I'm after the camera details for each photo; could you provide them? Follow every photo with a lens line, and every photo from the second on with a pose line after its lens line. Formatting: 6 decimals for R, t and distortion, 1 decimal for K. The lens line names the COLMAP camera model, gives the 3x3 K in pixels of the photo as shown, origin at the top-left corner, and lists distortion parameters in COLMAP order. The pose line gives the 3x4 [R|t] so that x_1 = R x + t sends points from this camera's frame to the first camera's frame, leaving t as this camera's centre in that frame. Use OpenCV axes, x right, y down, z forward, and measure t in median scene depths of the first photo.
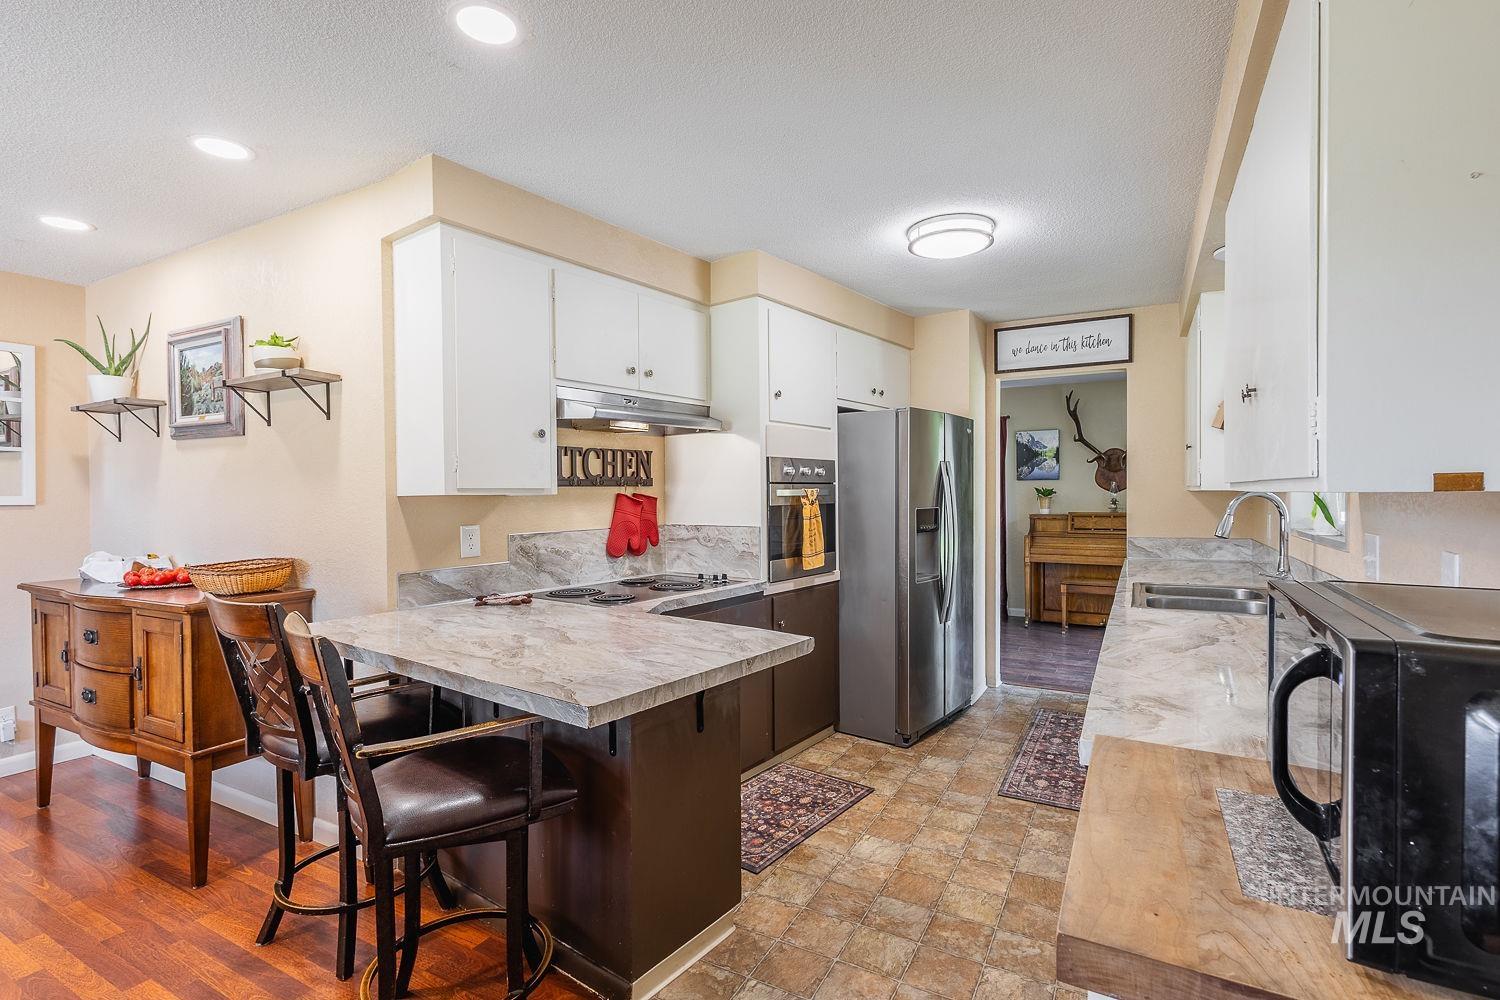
lens RADIAL K [[699.7, 0, 750.0], [0, 699.7, 500.0], [0, 0, 1]] dist [0.005355, -0.000927]
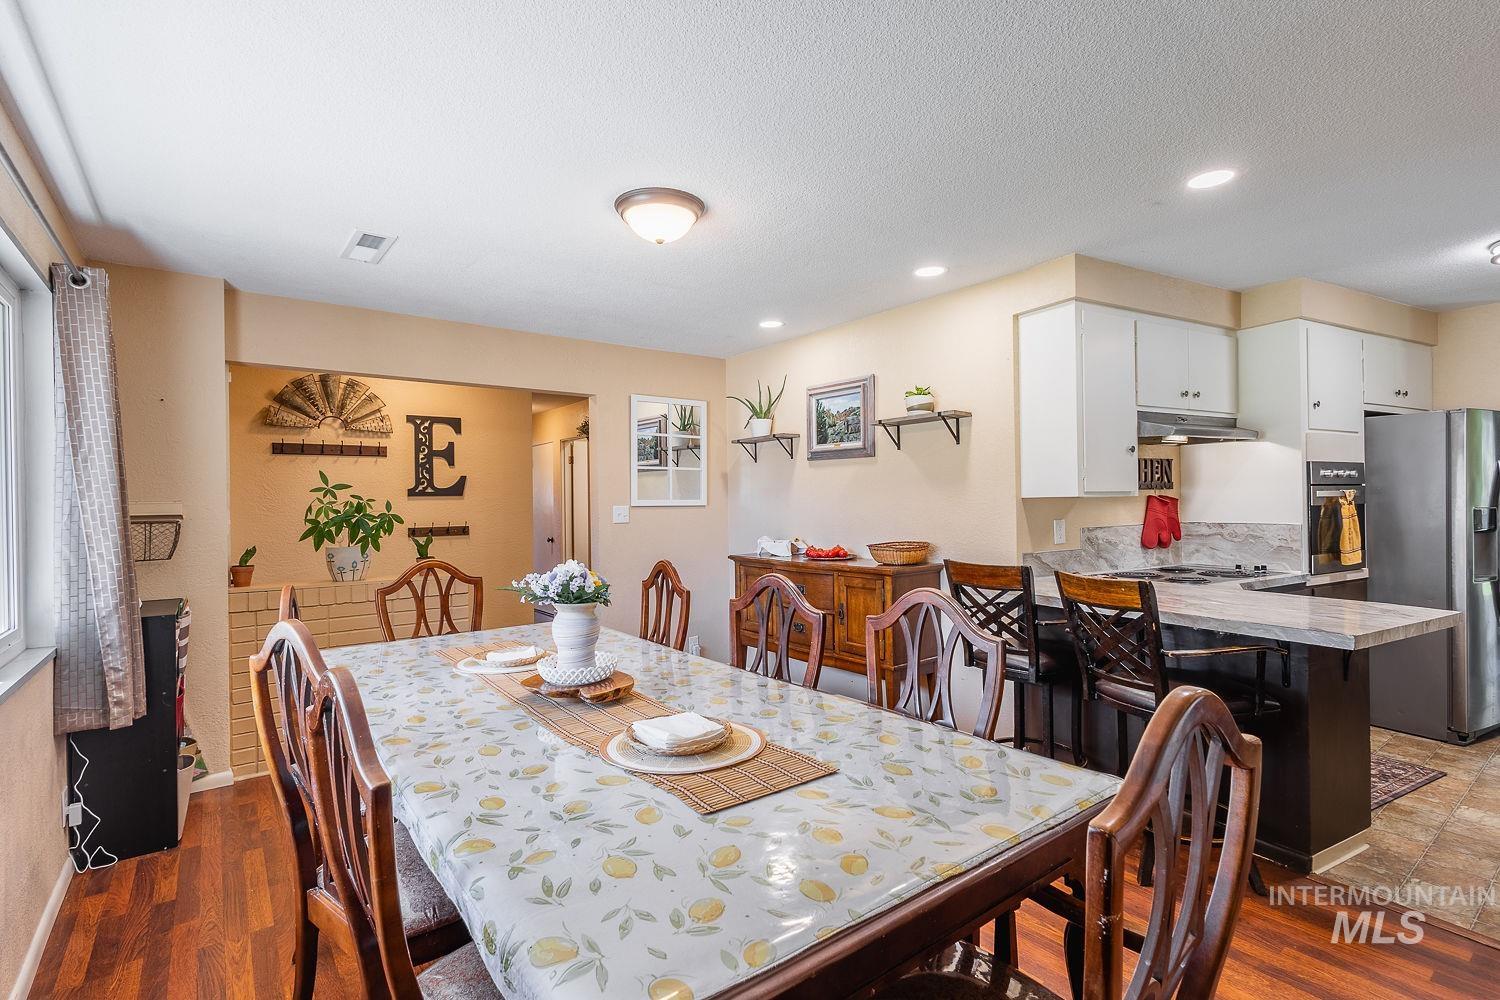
lens RADIAL K [[699.7, 0, 750.0], [0, 699.7, 500.0], [0, 0, 1]] dist [0.005355, -0.000927]
pose [[0.914929, -0.004093, -0.403595, -0.332811], [0.001193, 0.999972, -0.007437, 0.006644], [0.403614, 0.006323, 0.914908, -0.372039]]
